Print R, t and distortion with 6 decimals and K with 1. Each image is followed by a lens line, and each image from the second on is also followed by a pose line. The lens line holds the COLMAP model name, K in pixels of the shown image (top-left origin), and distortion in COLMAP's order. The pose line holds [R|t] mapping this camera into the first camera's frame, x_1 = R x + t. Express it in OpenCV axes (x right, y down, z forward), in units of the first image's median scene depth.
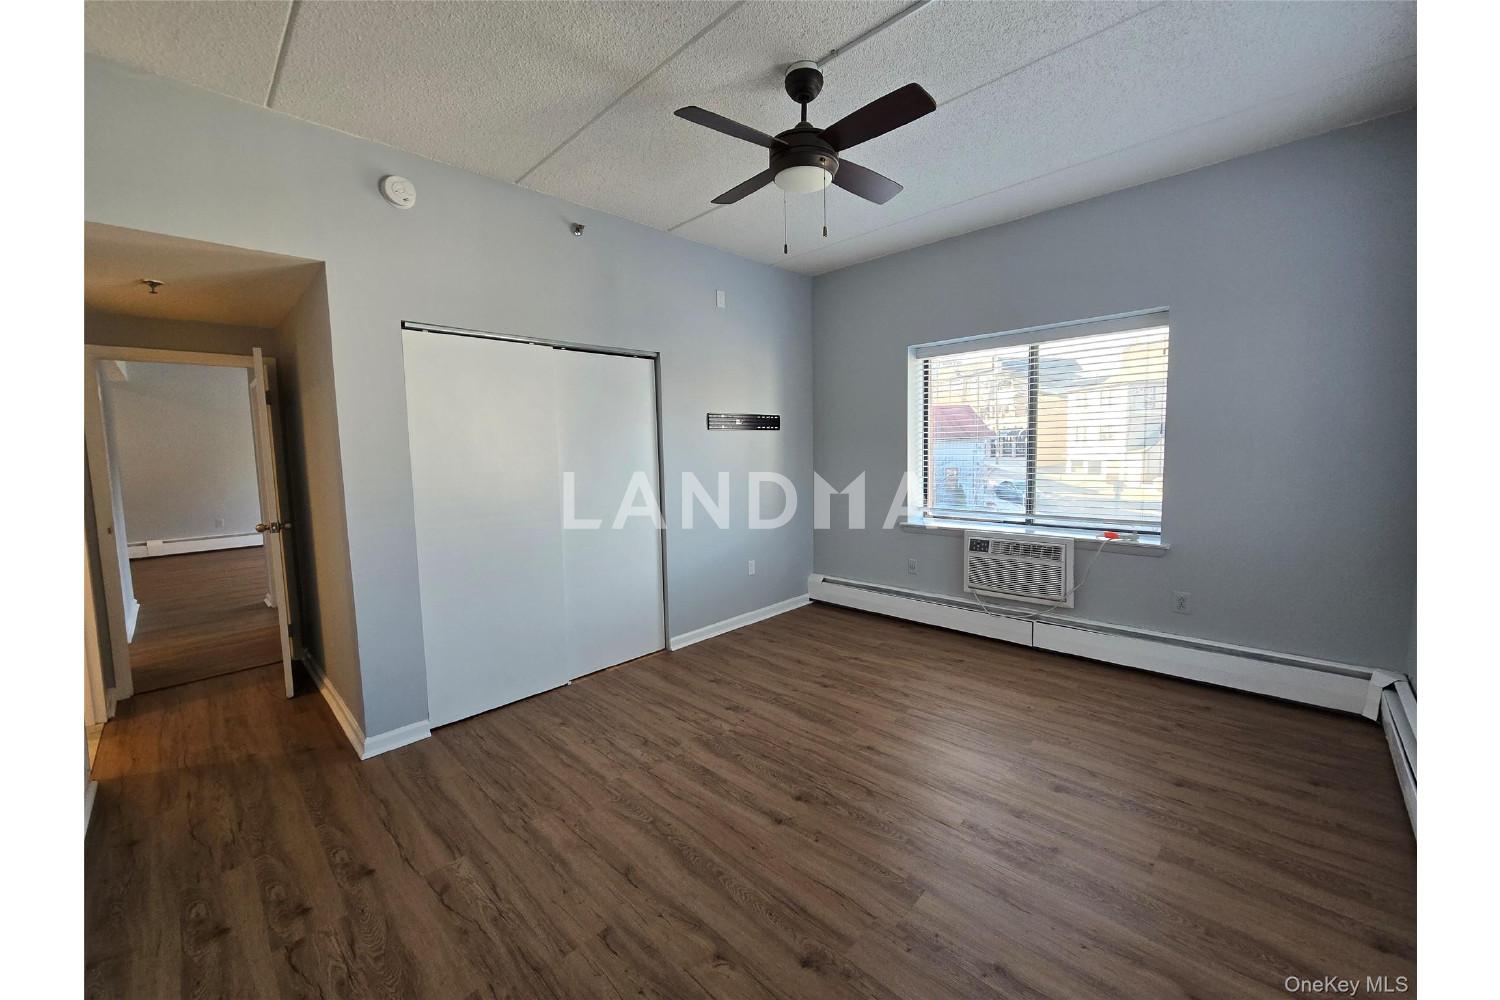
lens RADIAL K [[559.0, 0, 742.3], [0, 559.0, 501.0], [0, 0, 1]] dist [-0.001631, 0.001377]
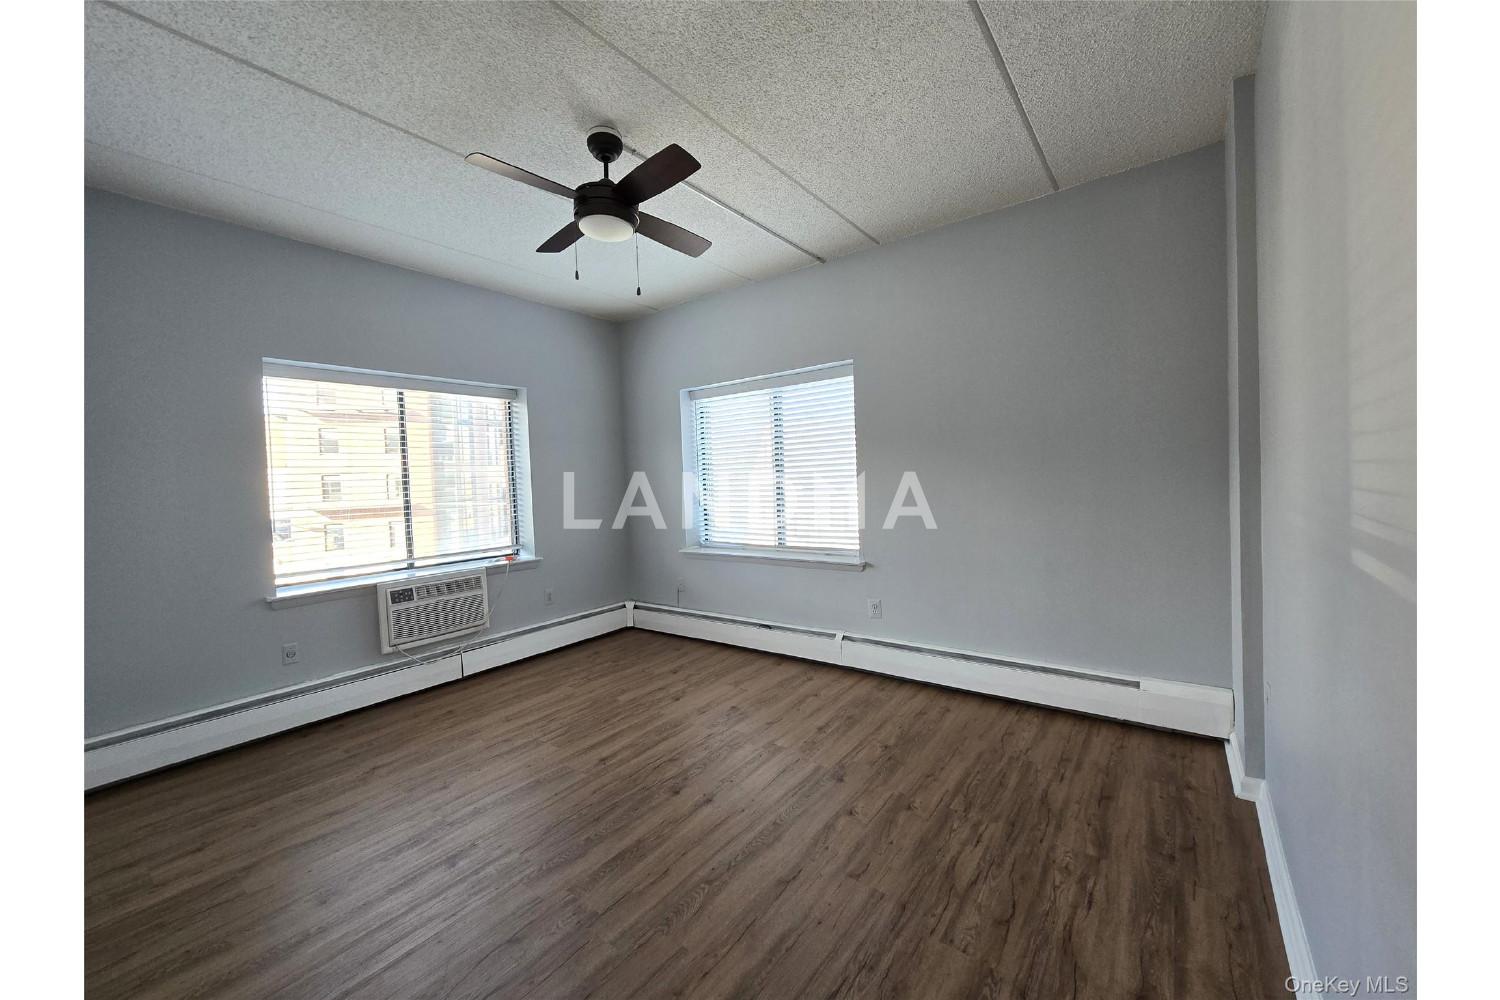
lens RADIAL K [[559.0, 0, 754.6], [0, 559.0, 503.3], [0, 0, 1]] dist [-0.001631, 0.001377]
pose [[-0.125584, -0.016196, 0.991951, -0.626334], [0.133974, 0.990431, 0.033132, -0.027925], [-0.982995, 0.137056, -0.122213, 0.570816]]
